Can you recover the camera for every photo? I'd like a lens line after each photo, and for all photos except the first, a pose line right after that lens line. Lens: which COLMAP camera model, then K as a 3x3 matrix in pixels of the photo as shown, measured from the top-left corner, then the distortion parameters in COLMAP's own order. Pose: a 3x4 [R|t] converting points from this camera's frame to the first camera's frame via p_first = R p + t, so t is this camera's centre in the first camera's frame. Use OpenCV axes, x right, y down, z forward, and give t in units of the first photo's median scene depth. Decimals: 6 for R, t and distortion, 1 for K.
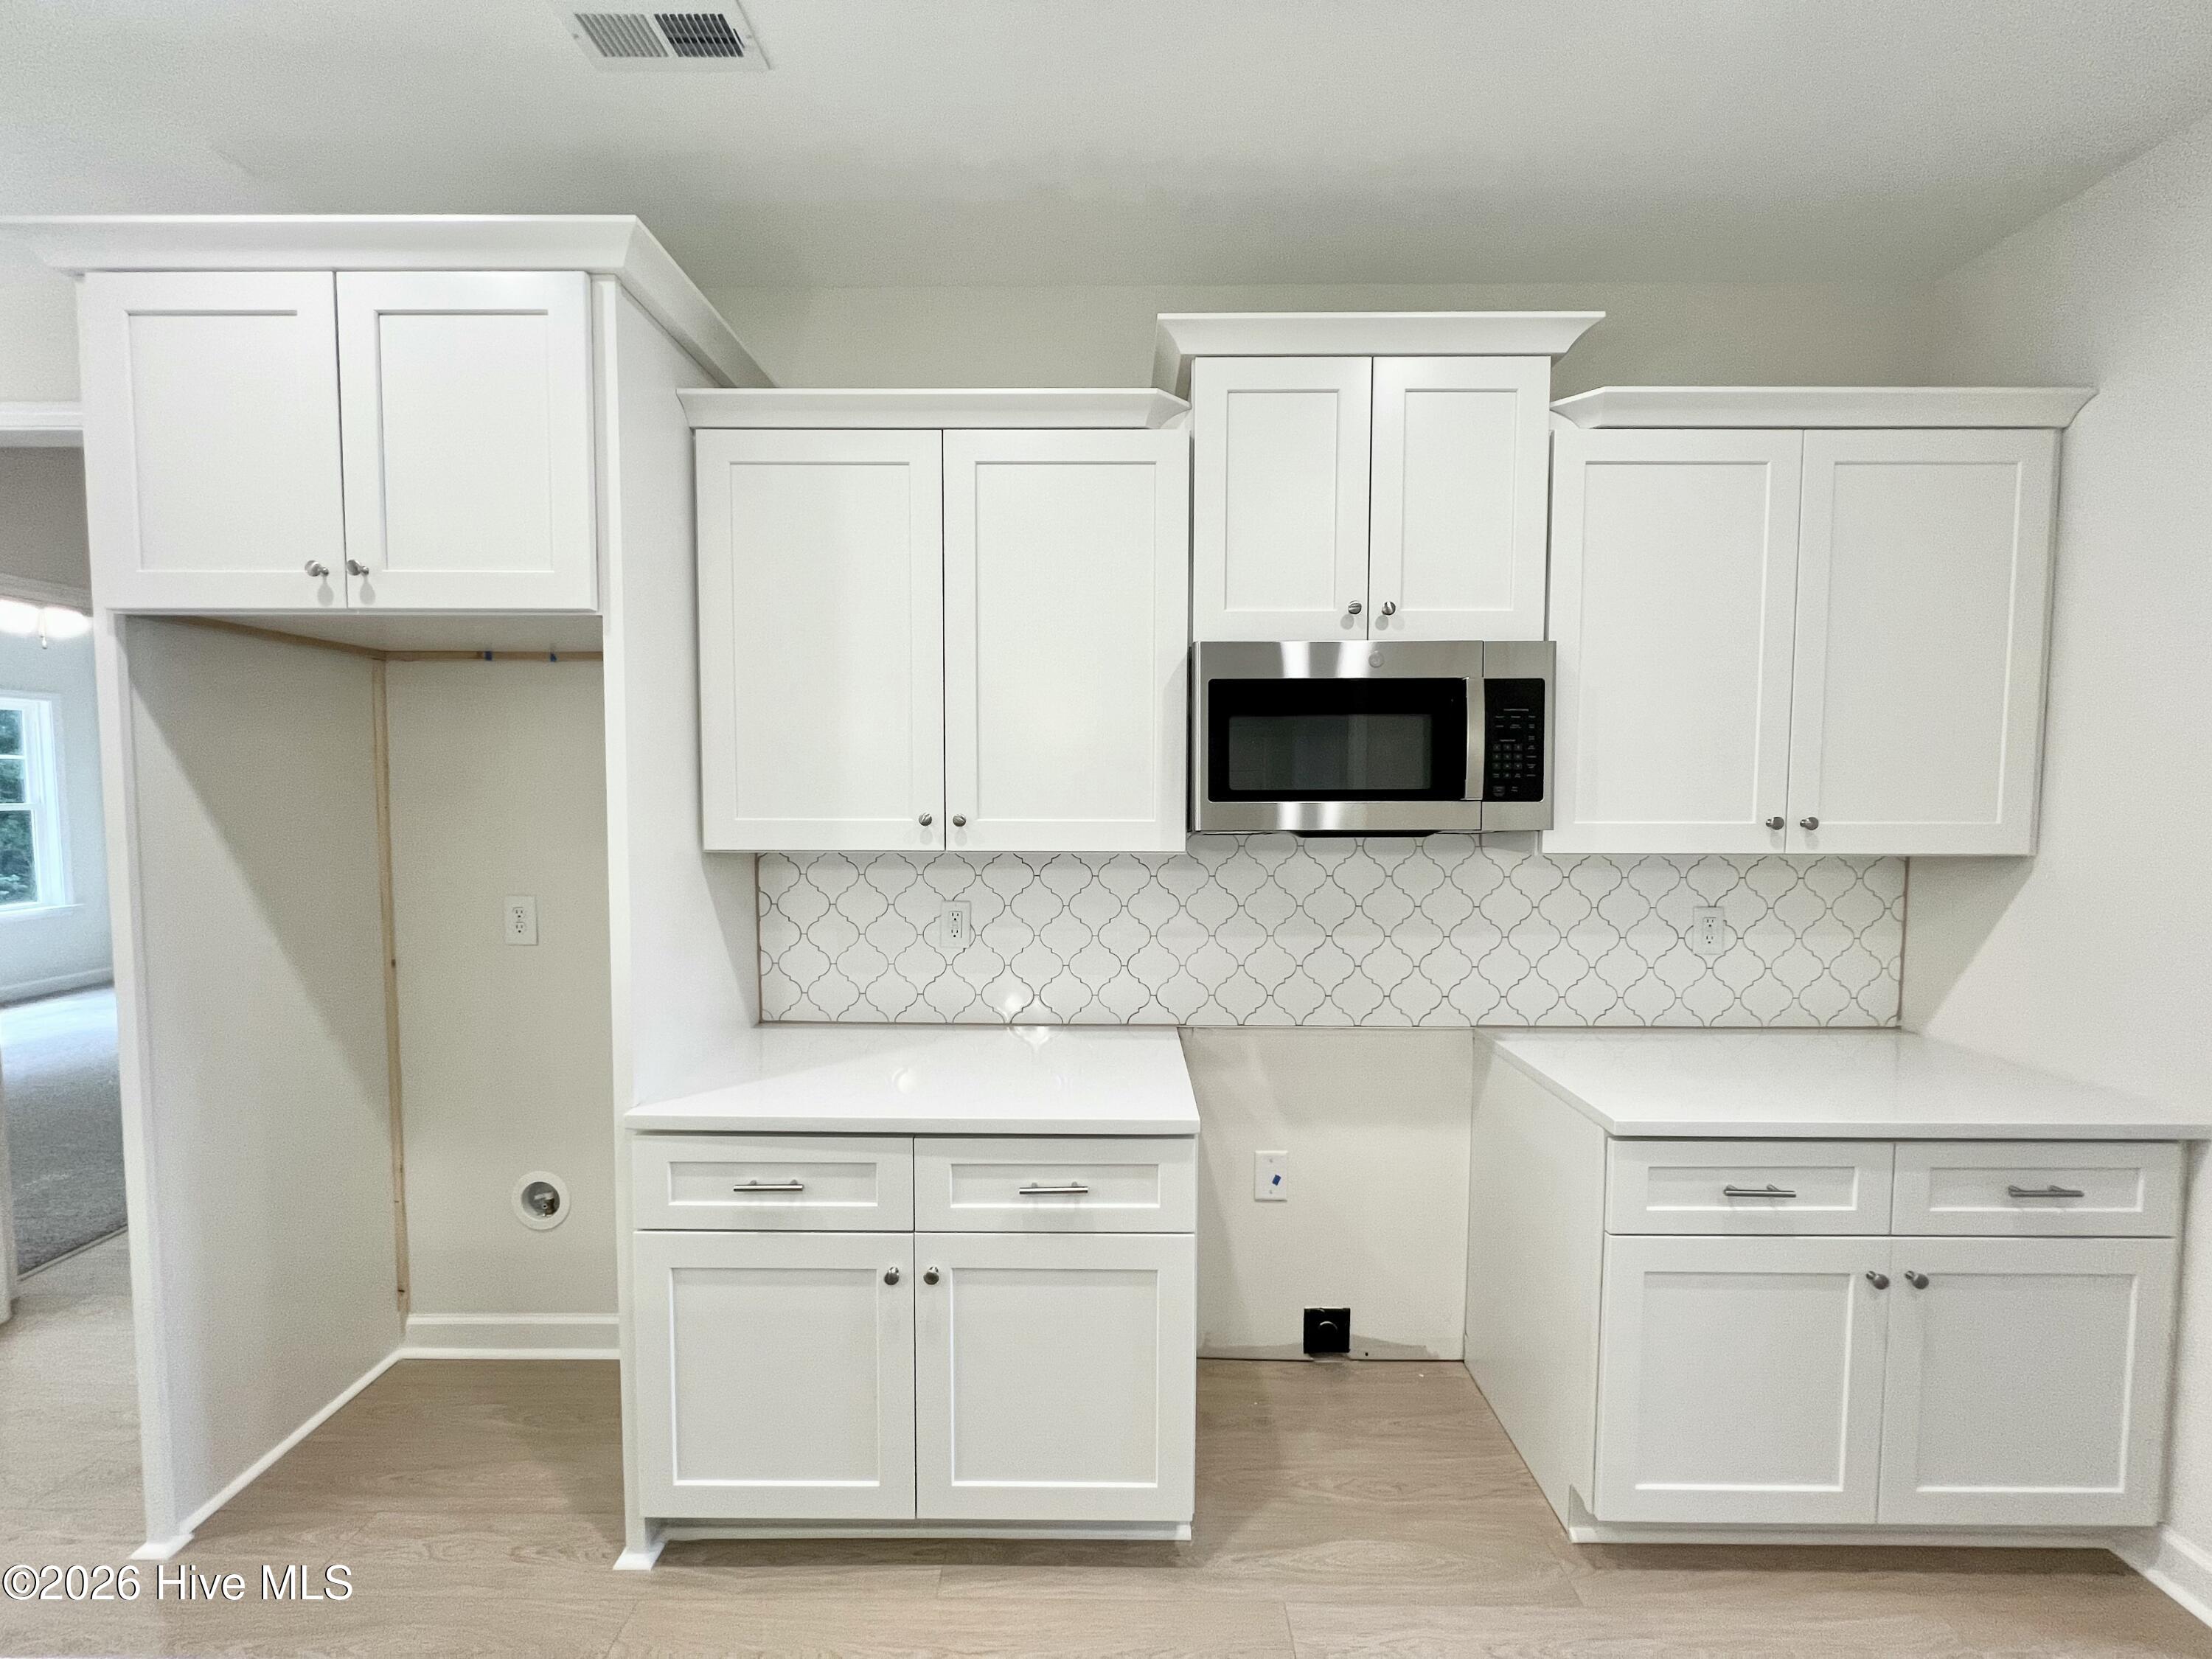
lens RADIAL K [[906.0, 0, 1102.6], [0, 906.0, 837.2], [0, 0, 1]] dist [0.000189, 0.000180]
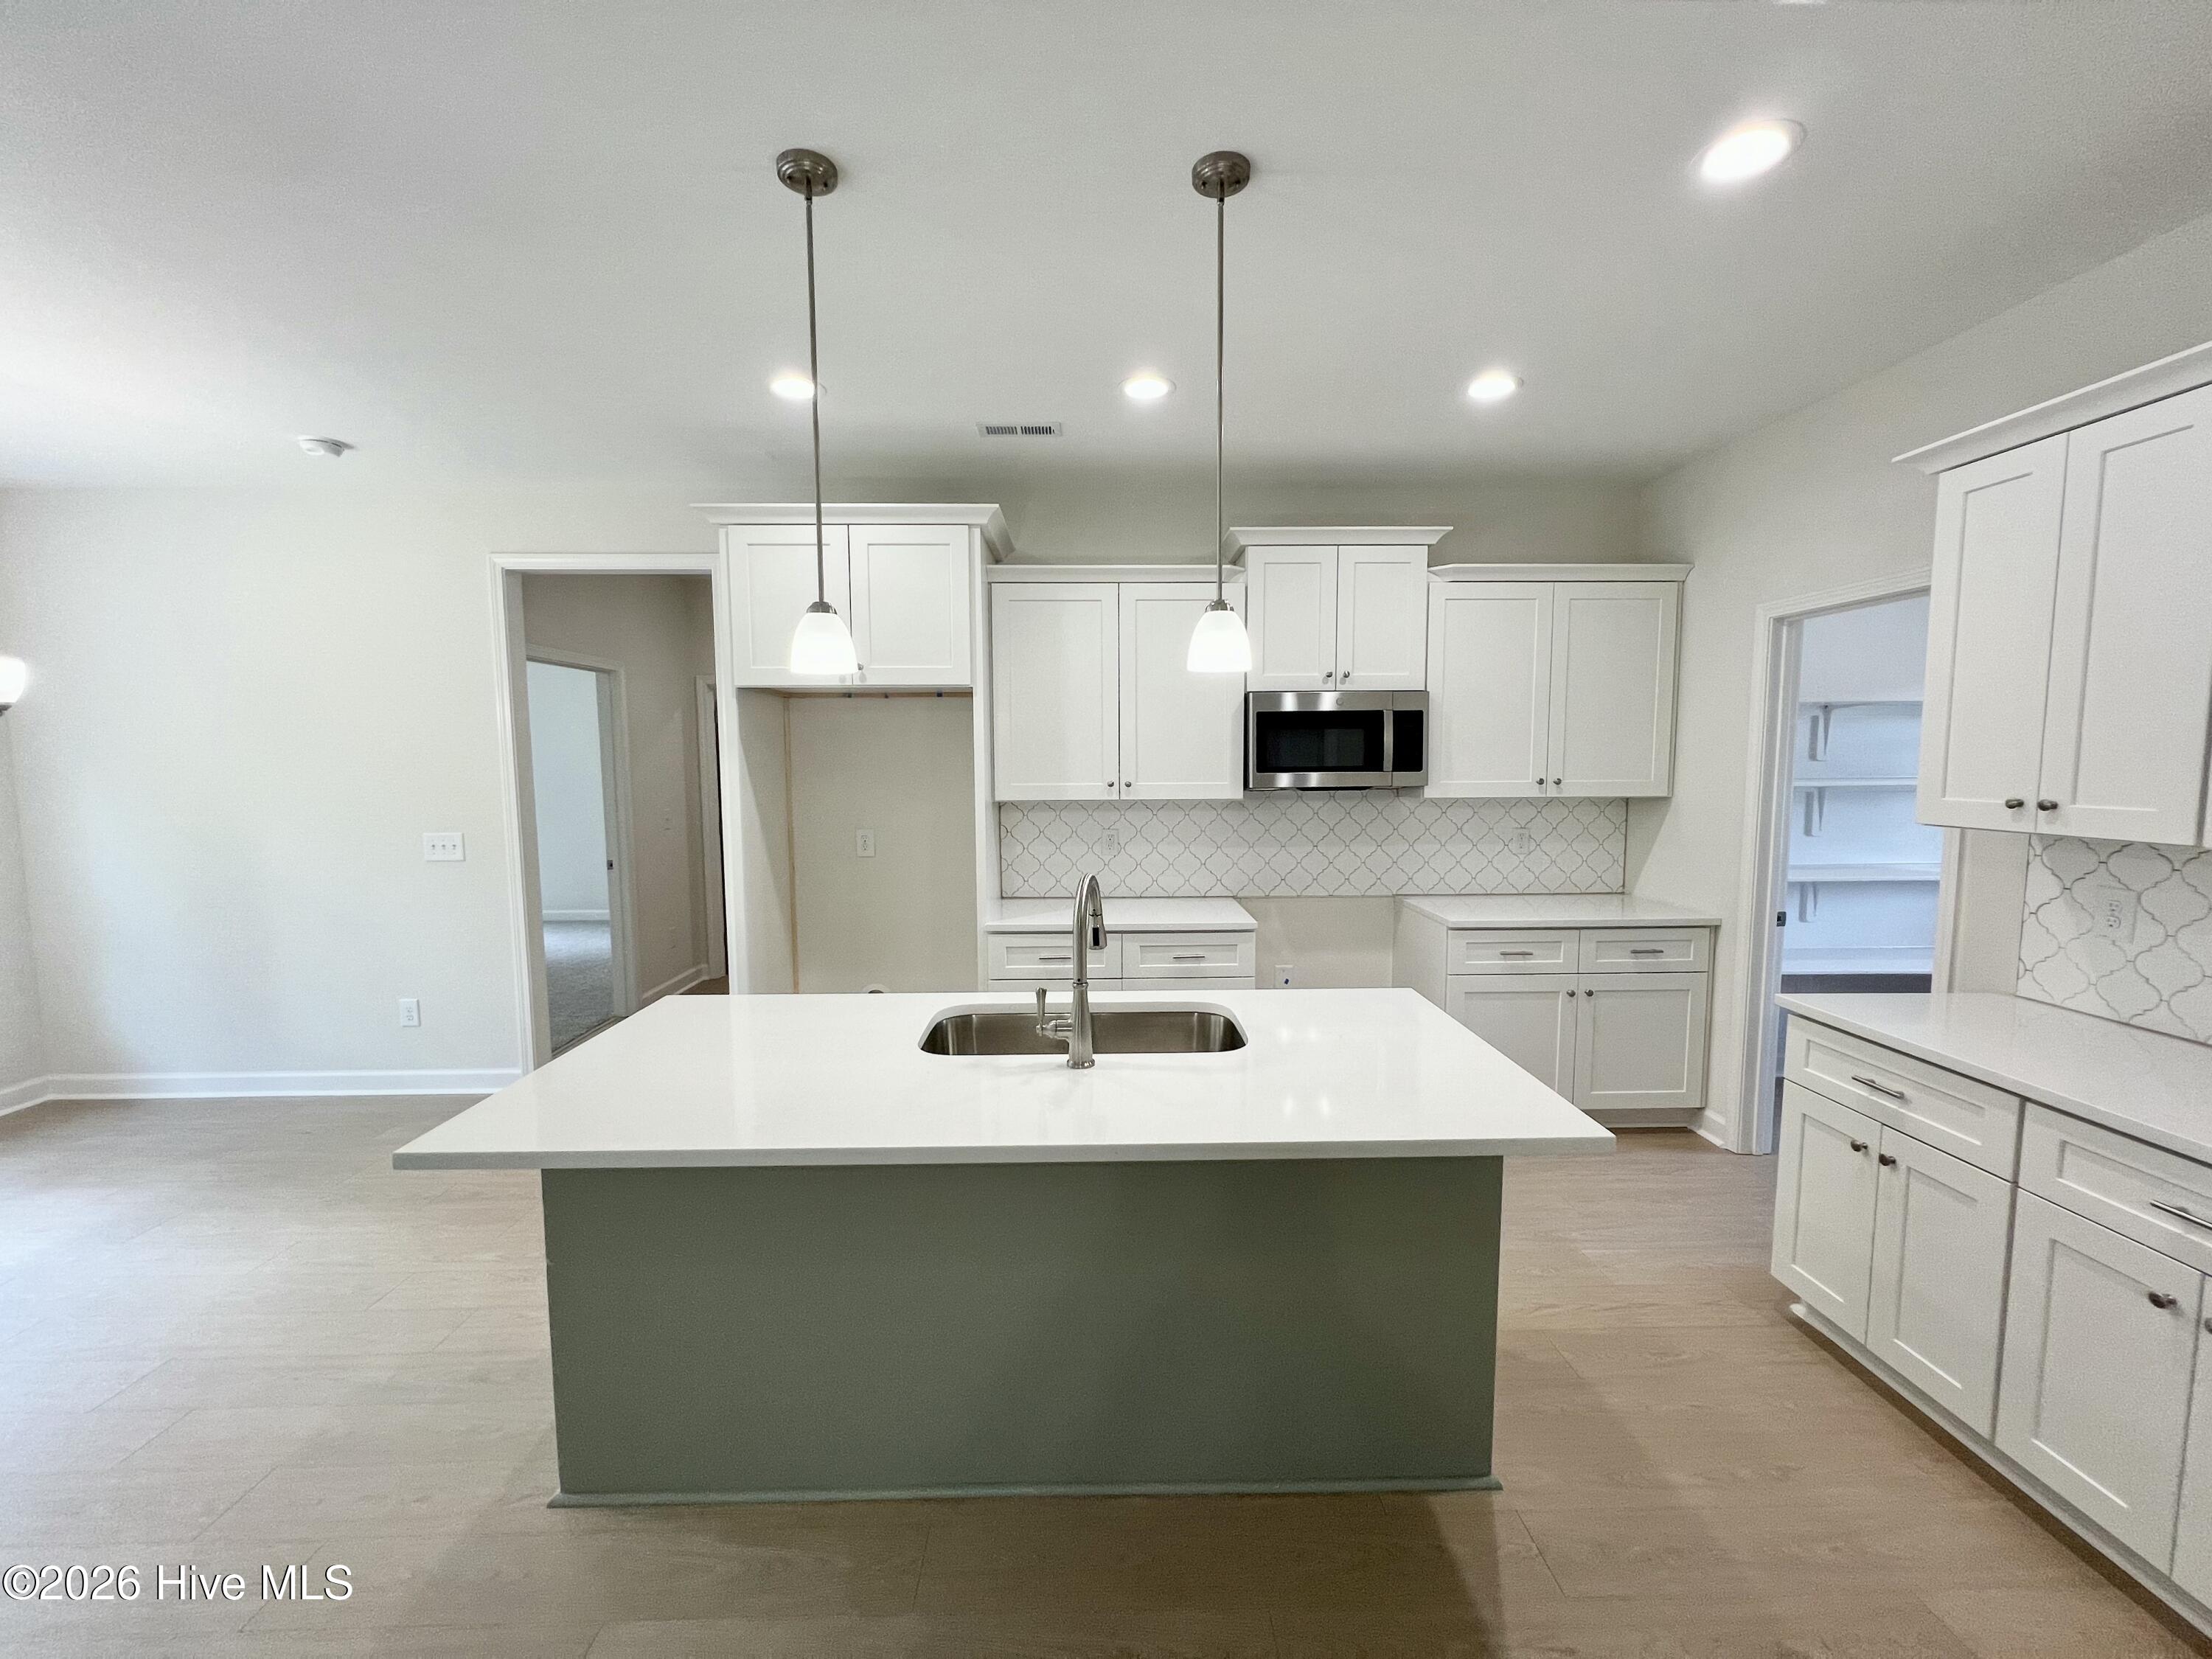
lens RADIAL K [[882.2, 0, 1104.8], [0, 882.2, 835.5], [0, 0, 1]] dist [-0.000269, 0.000563]
pose [[0.999638, -0.010904, 0.024590, -0.255149], [0.010111, 0.999432, 0.032133, 0.030791], [-0.024926, -0.031873, 0.999181, -0.898415]]
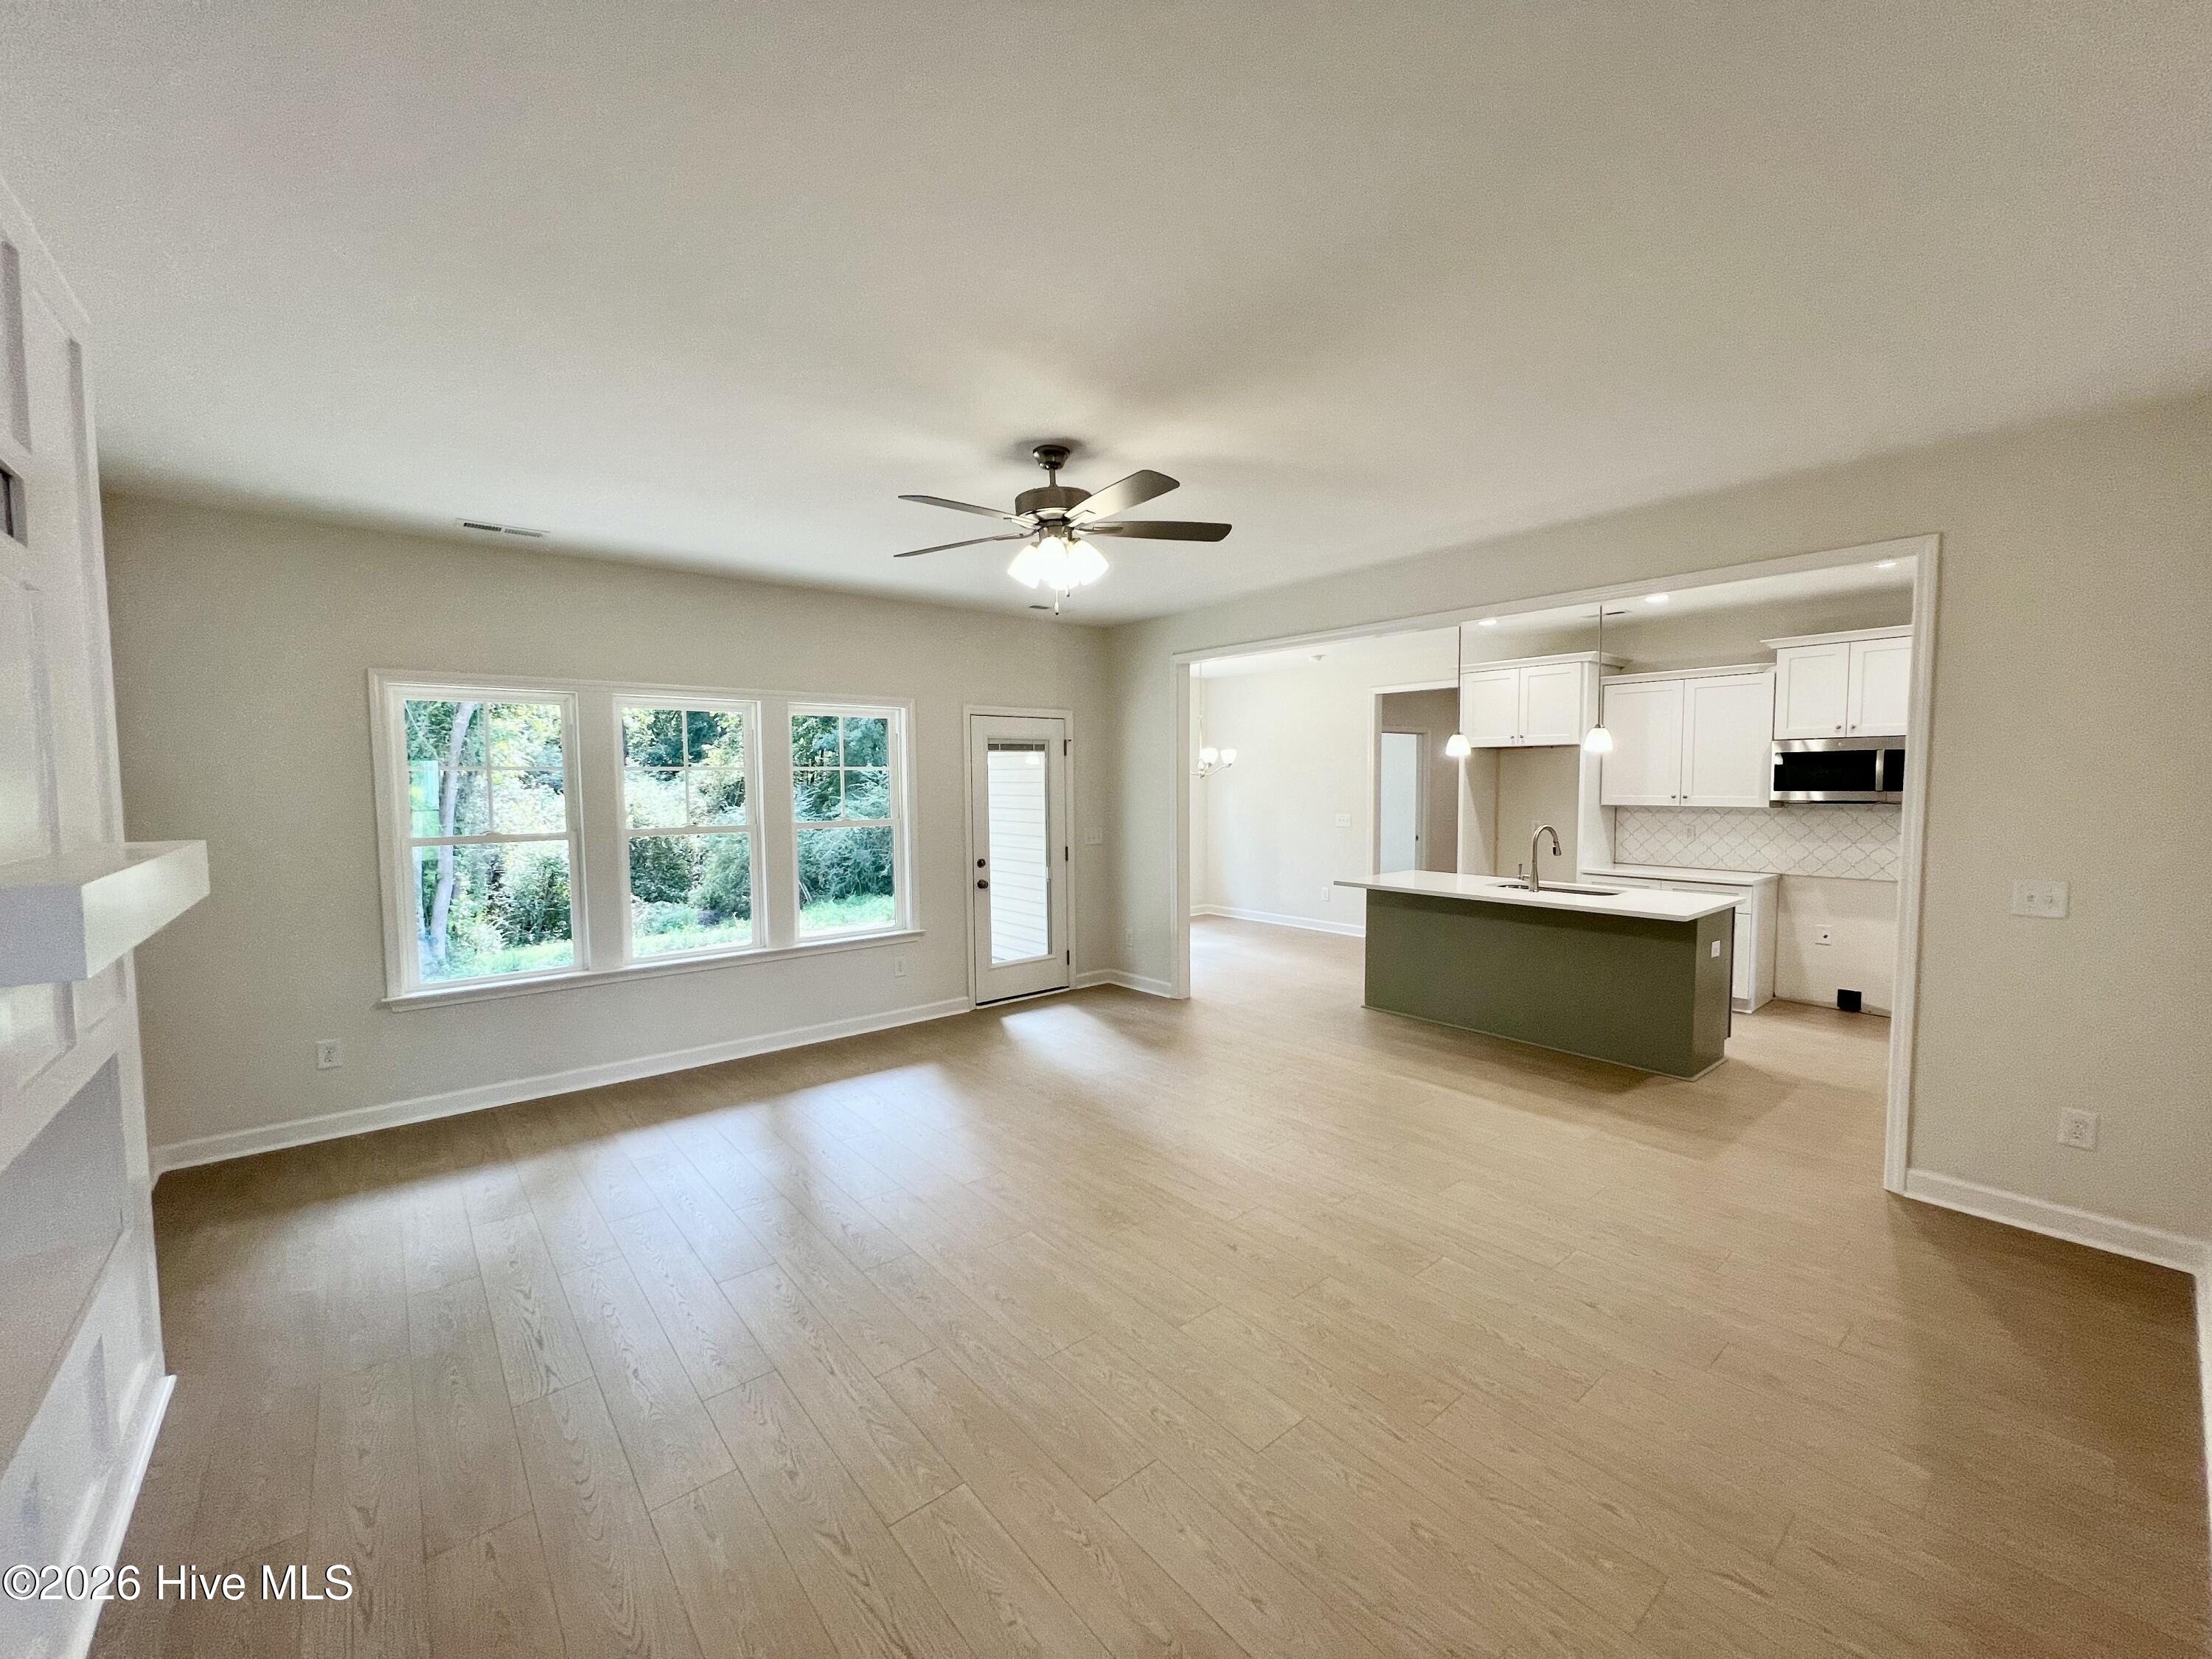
lens RADIAL K [[882.2, 0, 1104.8], [0, 882.2, 835.5], [0, 0, 1]] dist [-0.000269, 0.000563]
pose [[0.641454, 0.040631, -0.766085, 0.954612], [-0.034628, 0.999112, 0.023995, 0.118406], [0.766379, 0.011136, 0.642292, -2.676450]]
